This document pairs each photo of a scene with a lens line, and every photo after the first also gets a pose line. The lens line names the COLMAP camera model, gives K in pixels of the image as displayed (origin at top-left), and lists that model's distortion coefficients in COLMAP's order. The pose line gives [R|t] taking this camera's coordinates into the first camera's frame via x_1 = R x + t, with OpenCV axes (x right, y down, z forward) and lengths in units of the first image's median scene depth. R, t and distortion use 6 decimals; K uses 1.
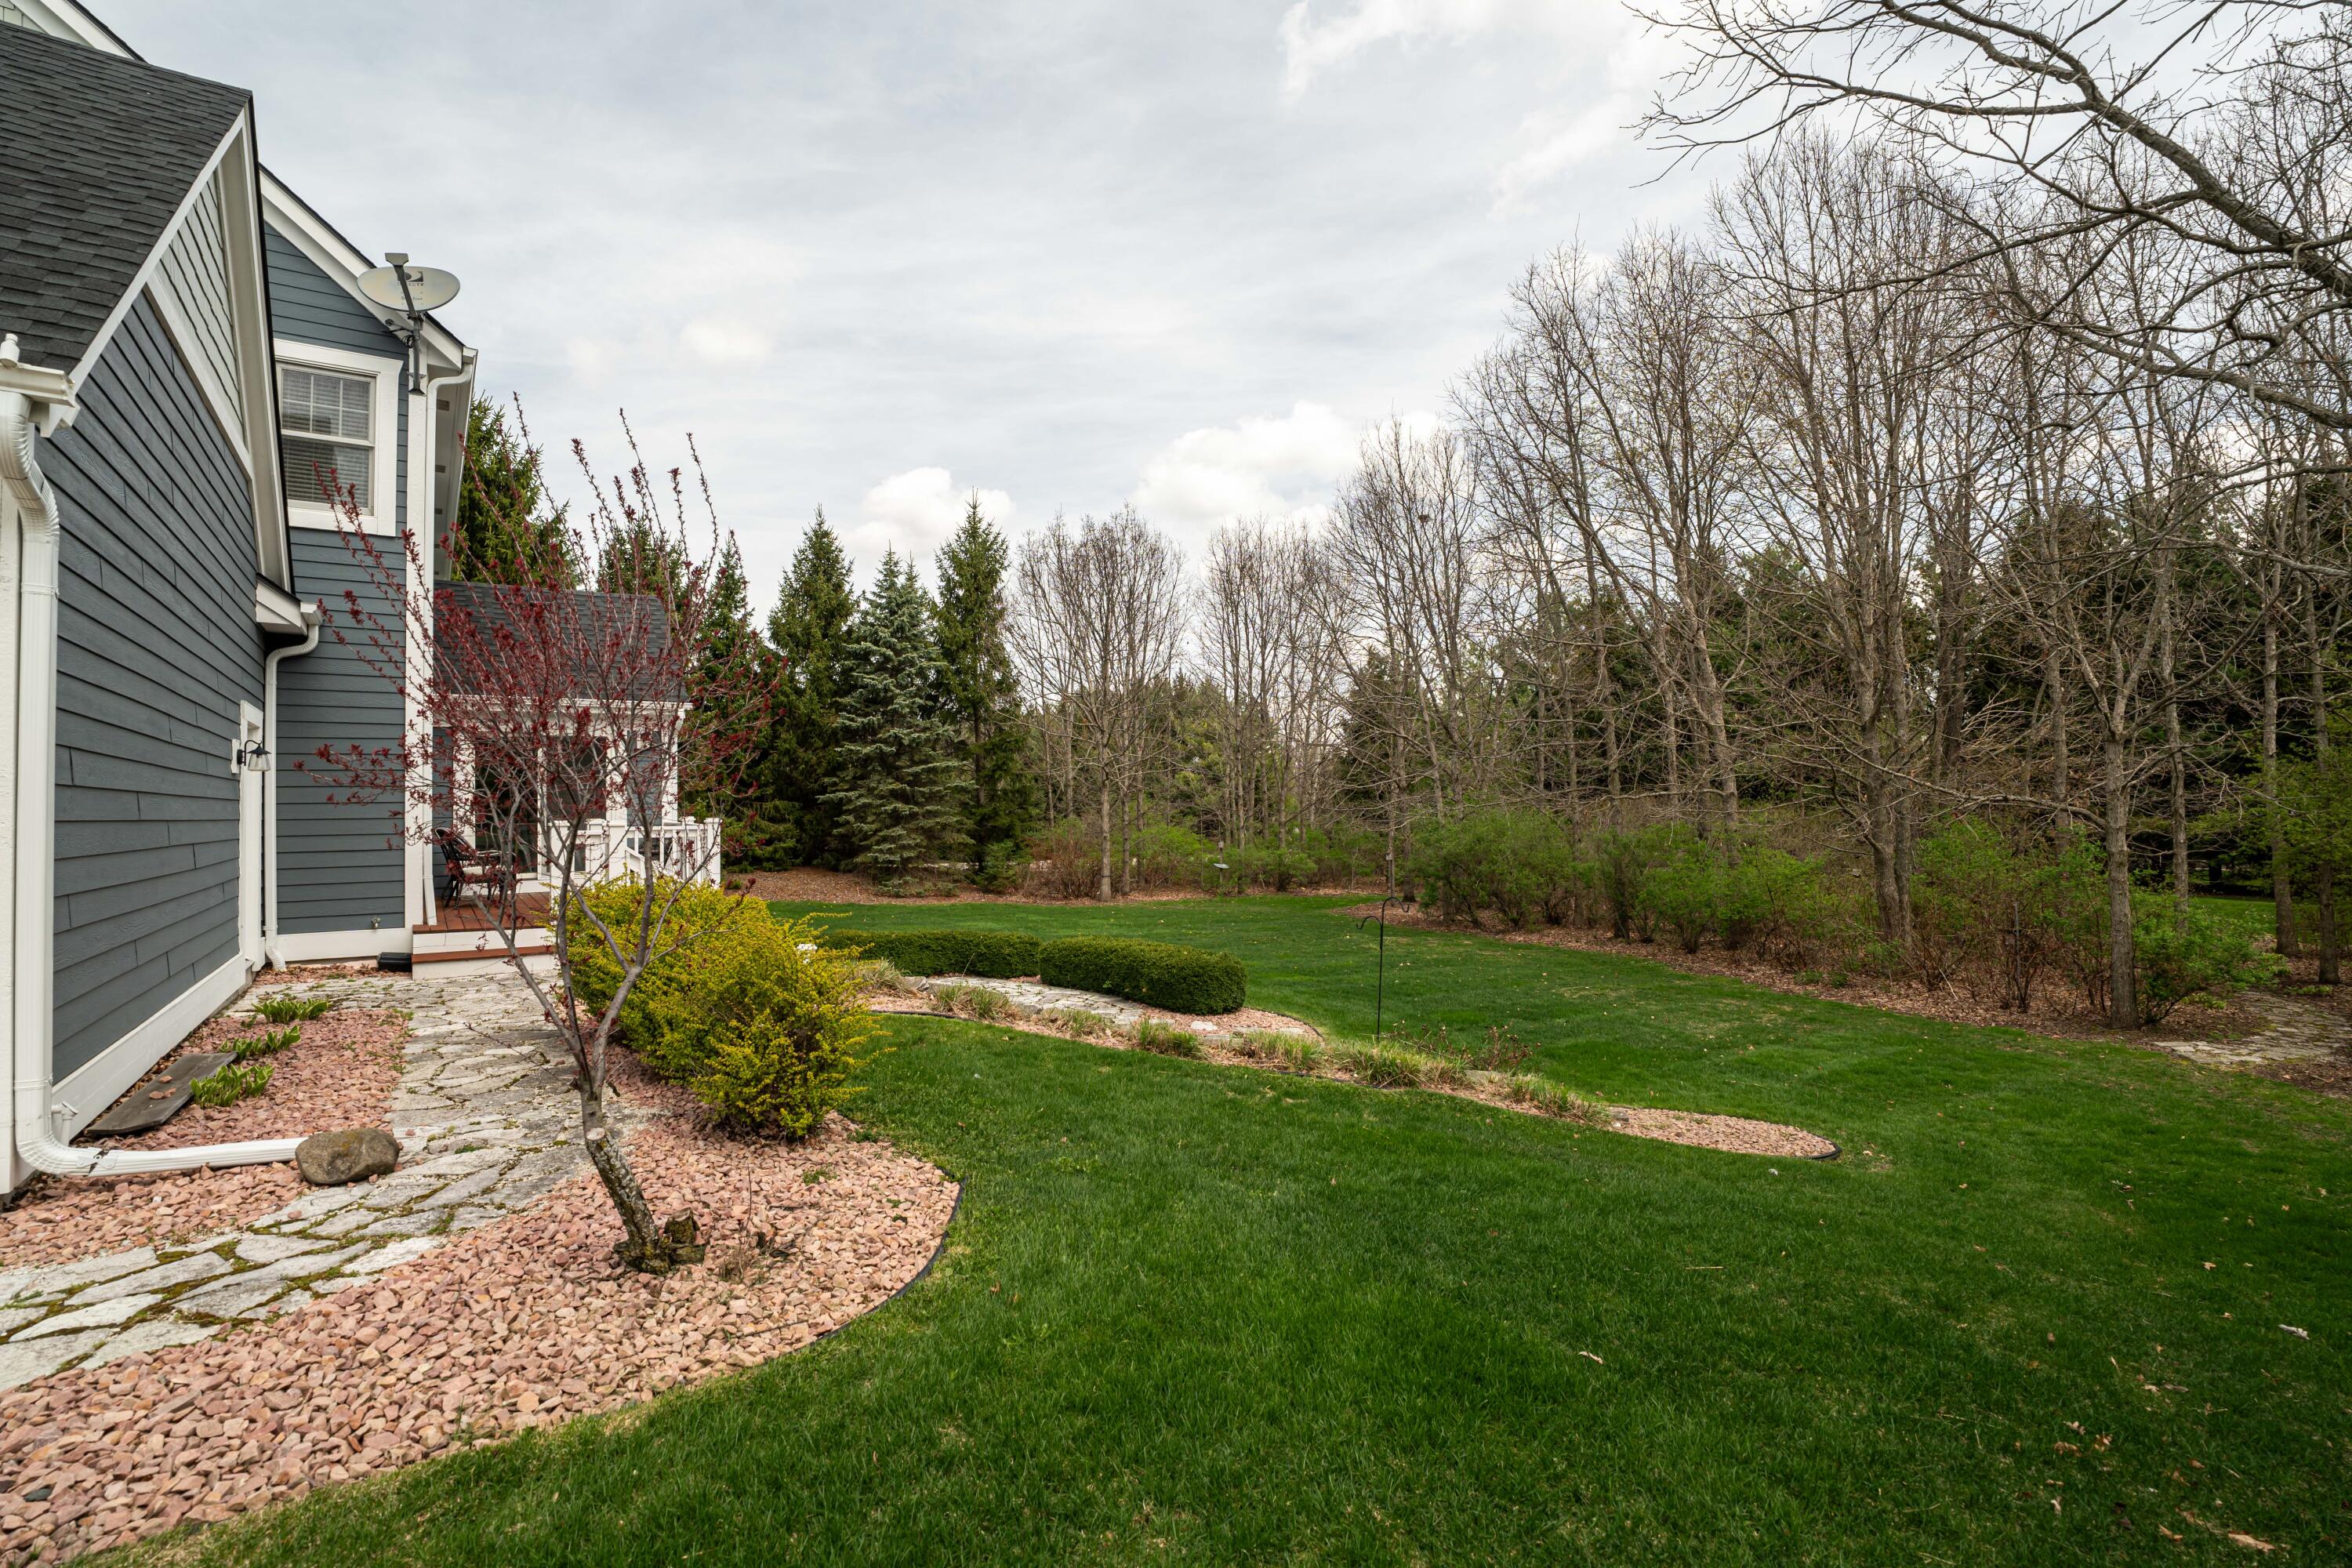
lens RADIAL K [[1035.6, 0, 1202.7], [0, 1035.6, 793.2], [0, 0, 1]] dist [0.000924, 0.000020]
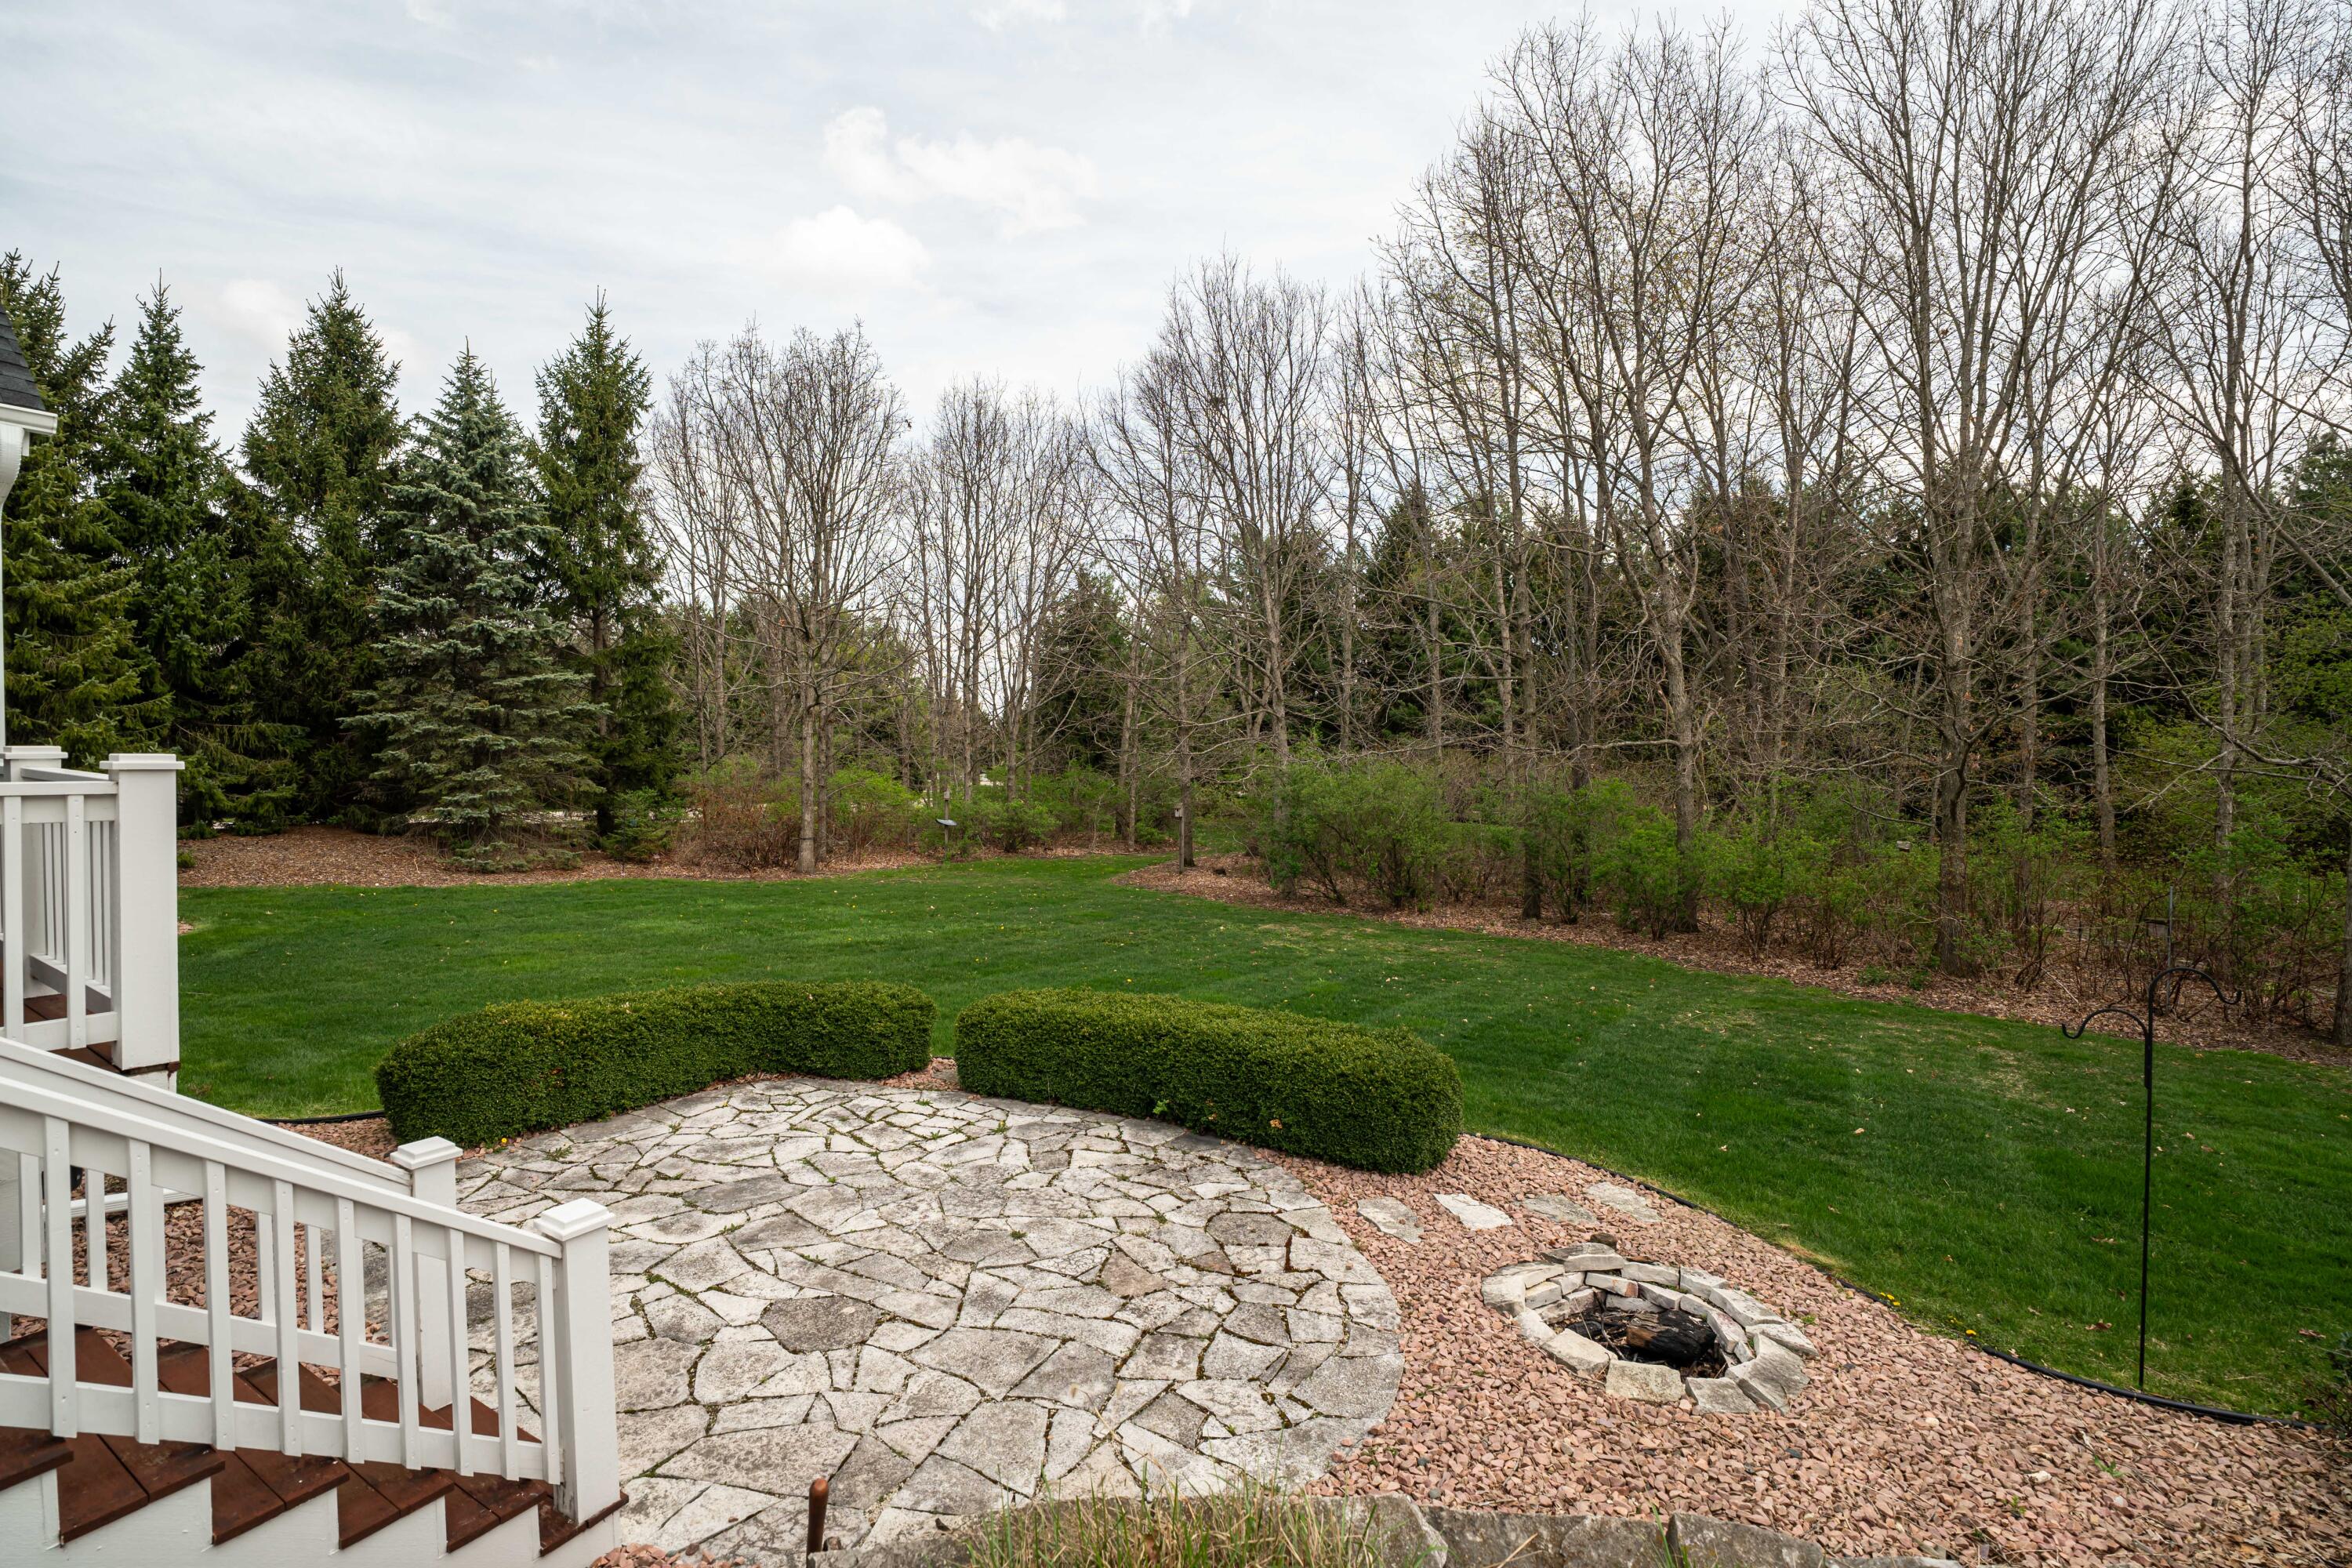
lens RADIAL K [[1069.6, 0, 1185.6], [0, 1069.6, 775.4], [0, 0, 1]] dist [-0.002207, -0.000205]
pose [[0.946076, 0.011226, 0.323749, -0.086091], [-0.023567, 0.999136, 0.034225, 0.003356], [-0.323085, -0.040009, 0.945524, 0.196306]]
